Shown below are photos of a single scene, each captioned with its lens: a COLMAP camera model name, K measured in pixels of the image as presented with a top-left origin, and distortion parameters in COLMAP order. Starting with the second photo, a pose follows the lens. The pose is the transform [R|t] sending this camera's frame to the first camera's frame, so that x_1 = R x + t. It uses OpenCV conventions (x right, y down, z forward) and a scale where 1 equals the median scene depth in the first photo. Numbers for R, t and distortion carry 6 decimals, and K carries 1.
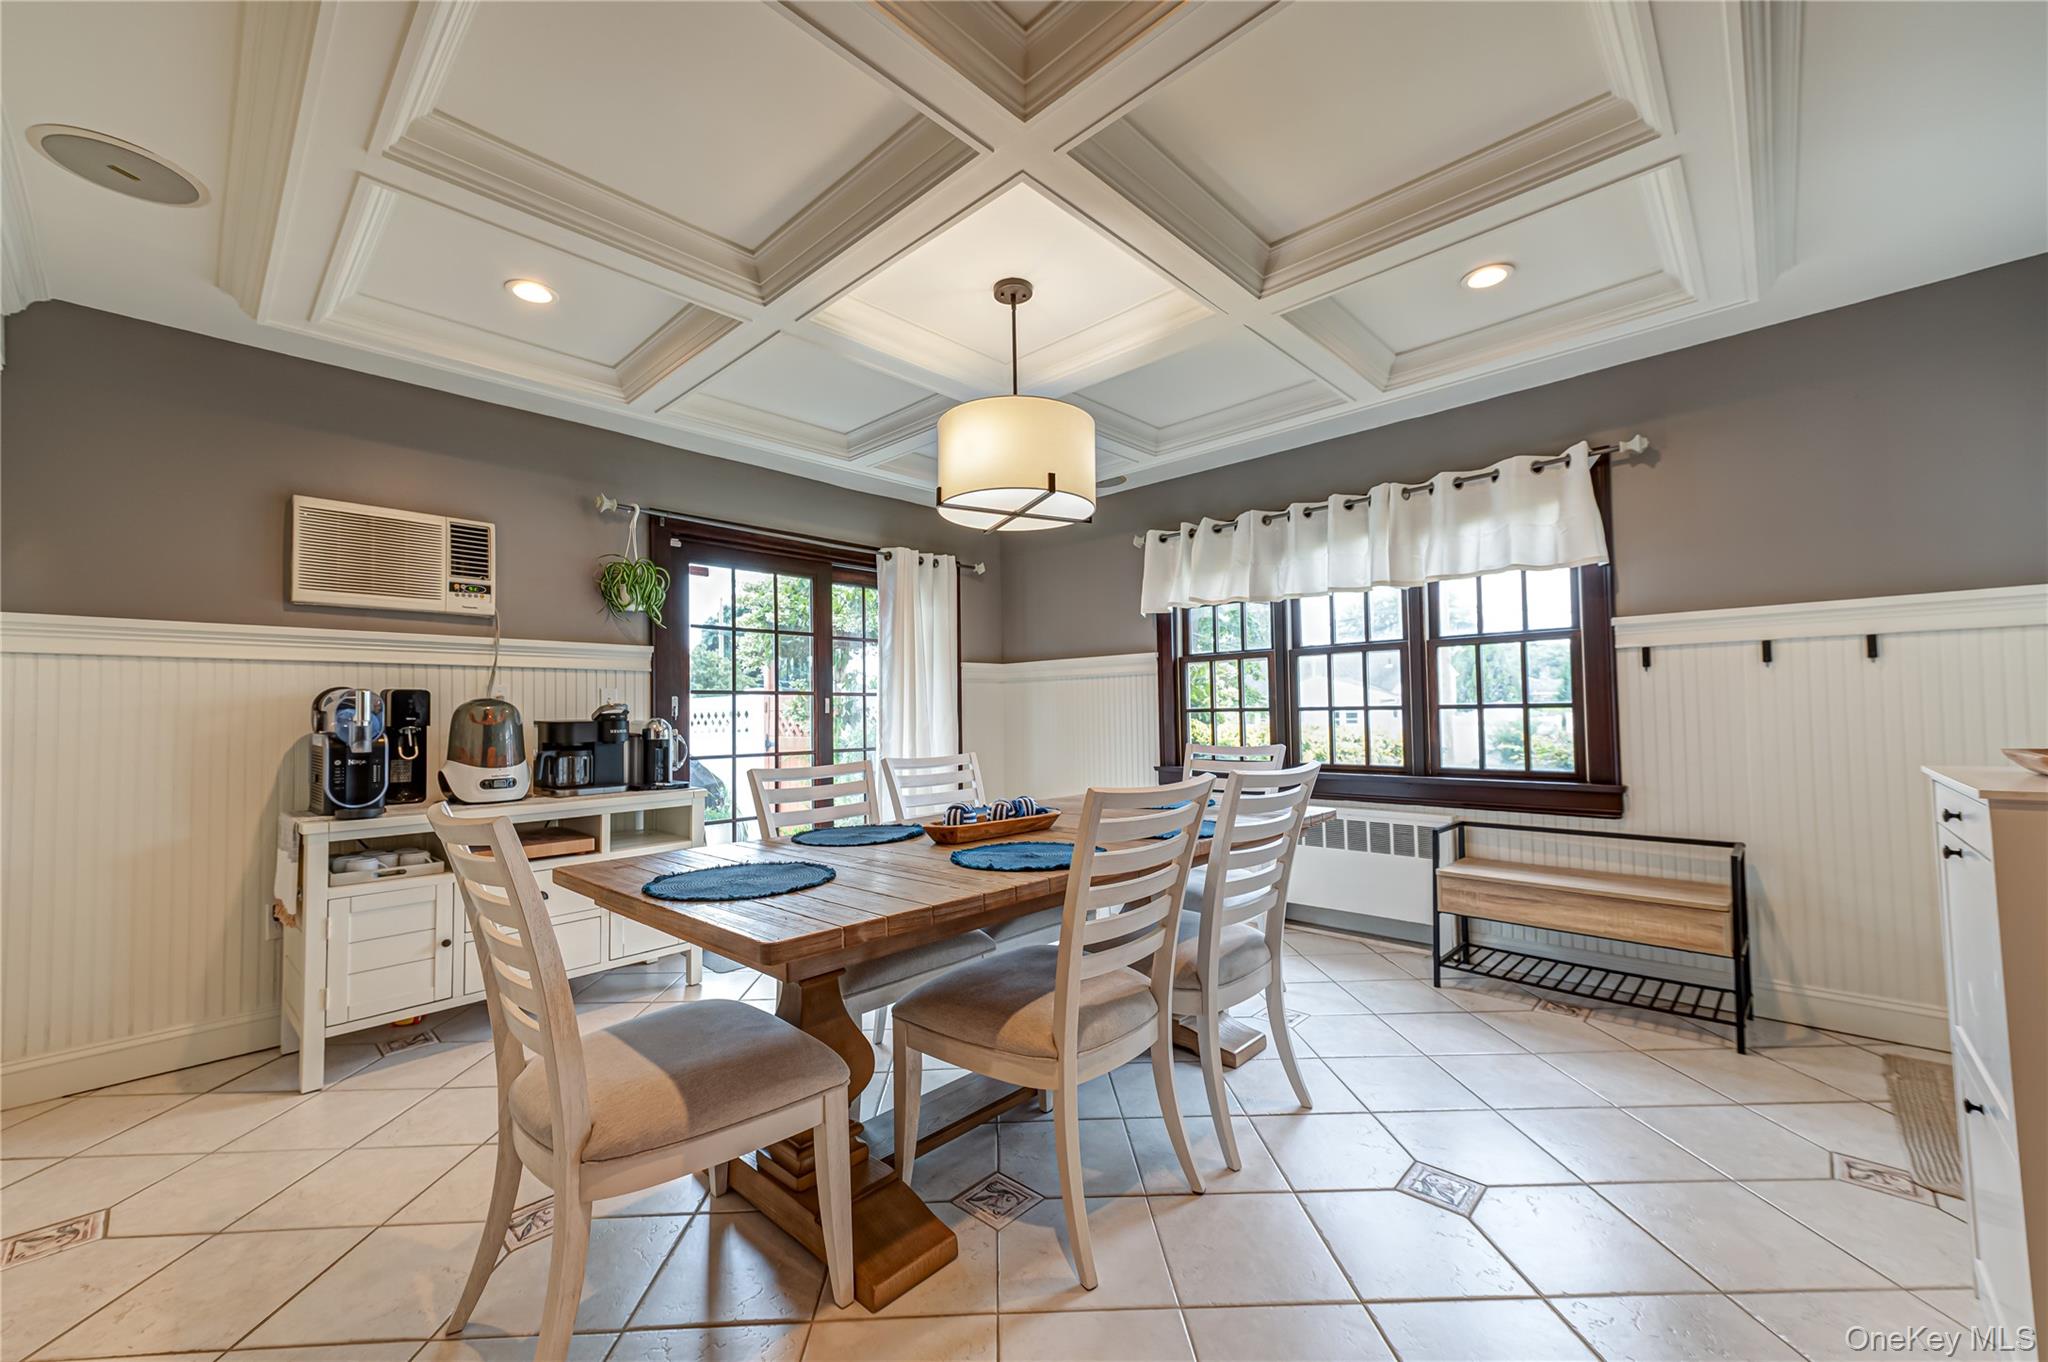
lens RADIAL K [[797.2, 0, 1017.8], [0, 797.2, 692.6], [0, 0, 1]] dist [0.016222, 0.000348]
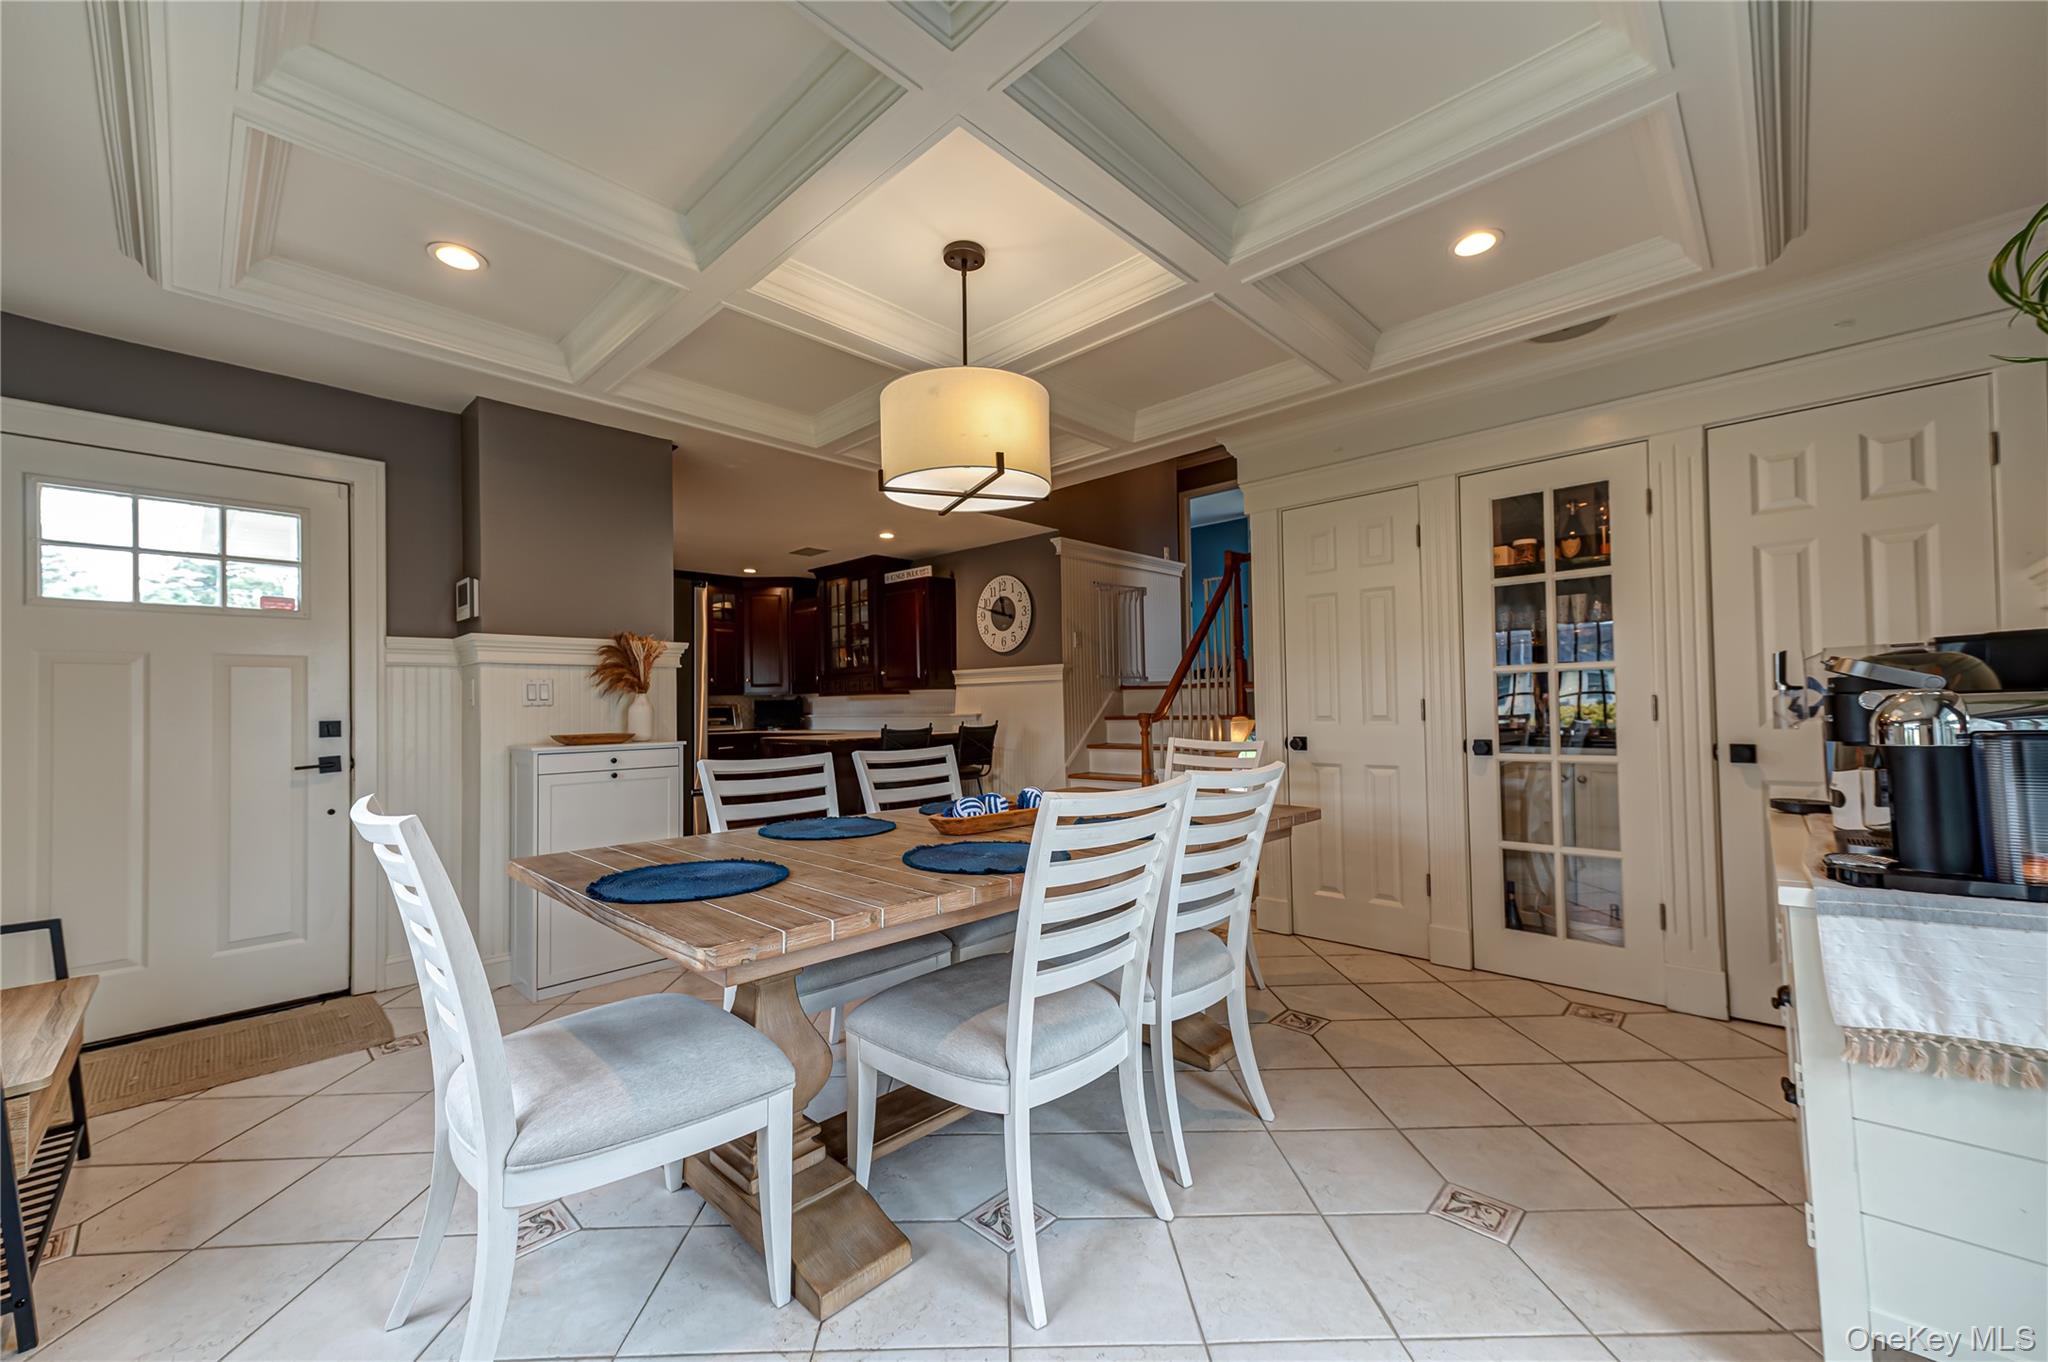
lens RADIAL K [[797.2, 0, 1017.8], [0, 797.2, 692.6], [0, 0, 1]] dist [0.016222, 0.000348]
pose [[-0.999493, 0.031364, 0.005478, -0.042977], [0.031080, 0.998466, -0.045828, 0.038410], [-0.006907, -0.045634, -0.998934, 1.442869]]
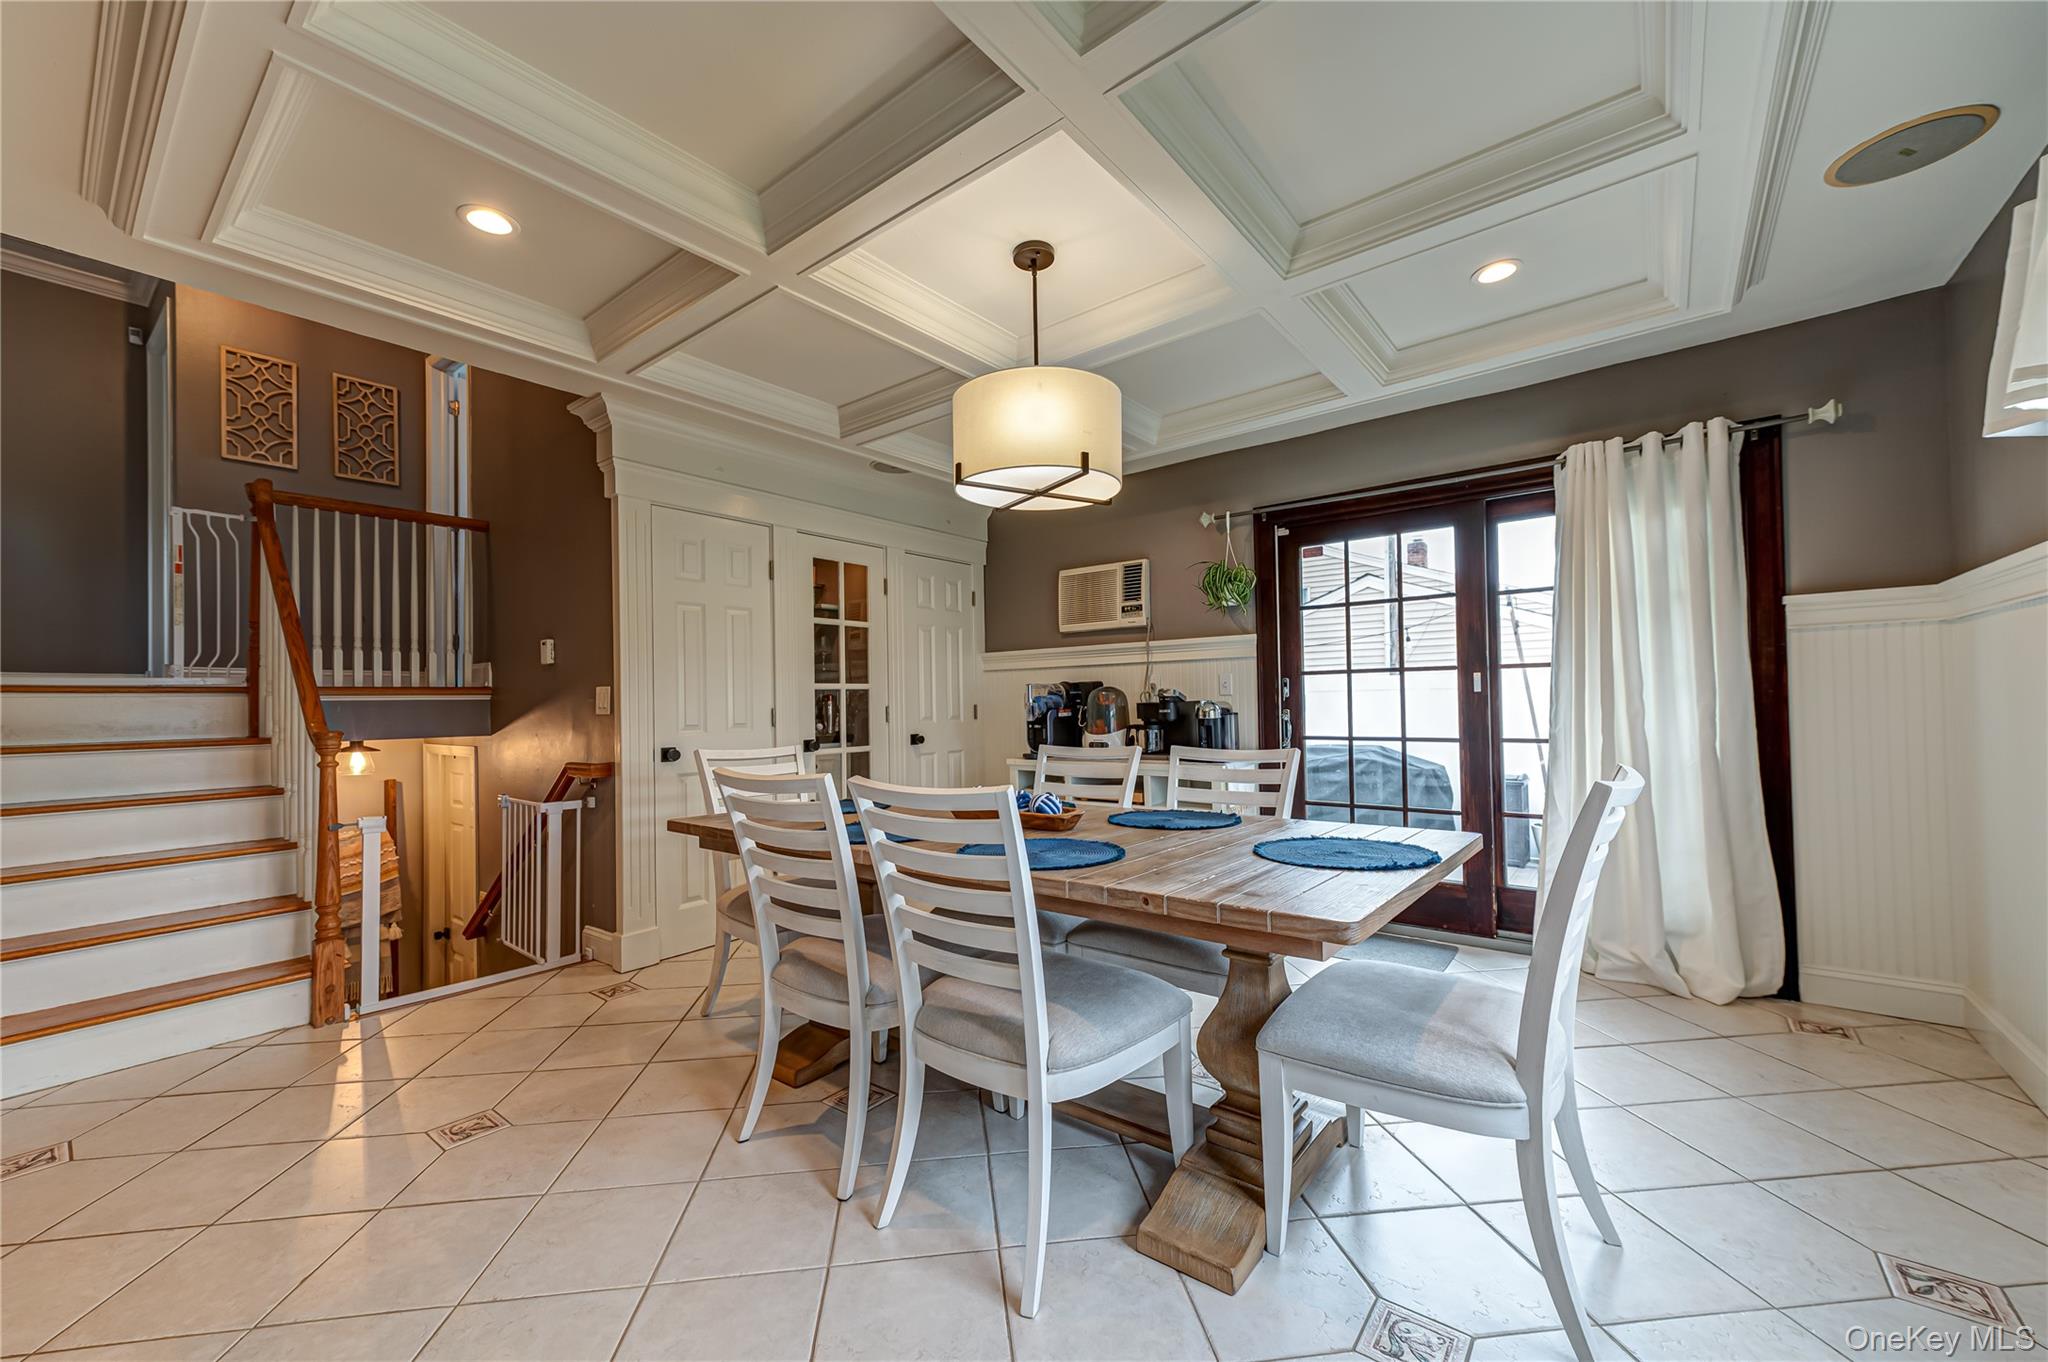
lens RADIAL K [[797.2, 0, 1017.8], [0, 797.2, 692.6], [0, 0, 1]] dist [0.016222, 0.000348]
pose [[0.085284, -0.000822, -0.996356, 0.704554], [0.045568, 0.998956, 0.003077, 0.005495], [0.995314, -0.045665, 0.085232, 0.662999]]
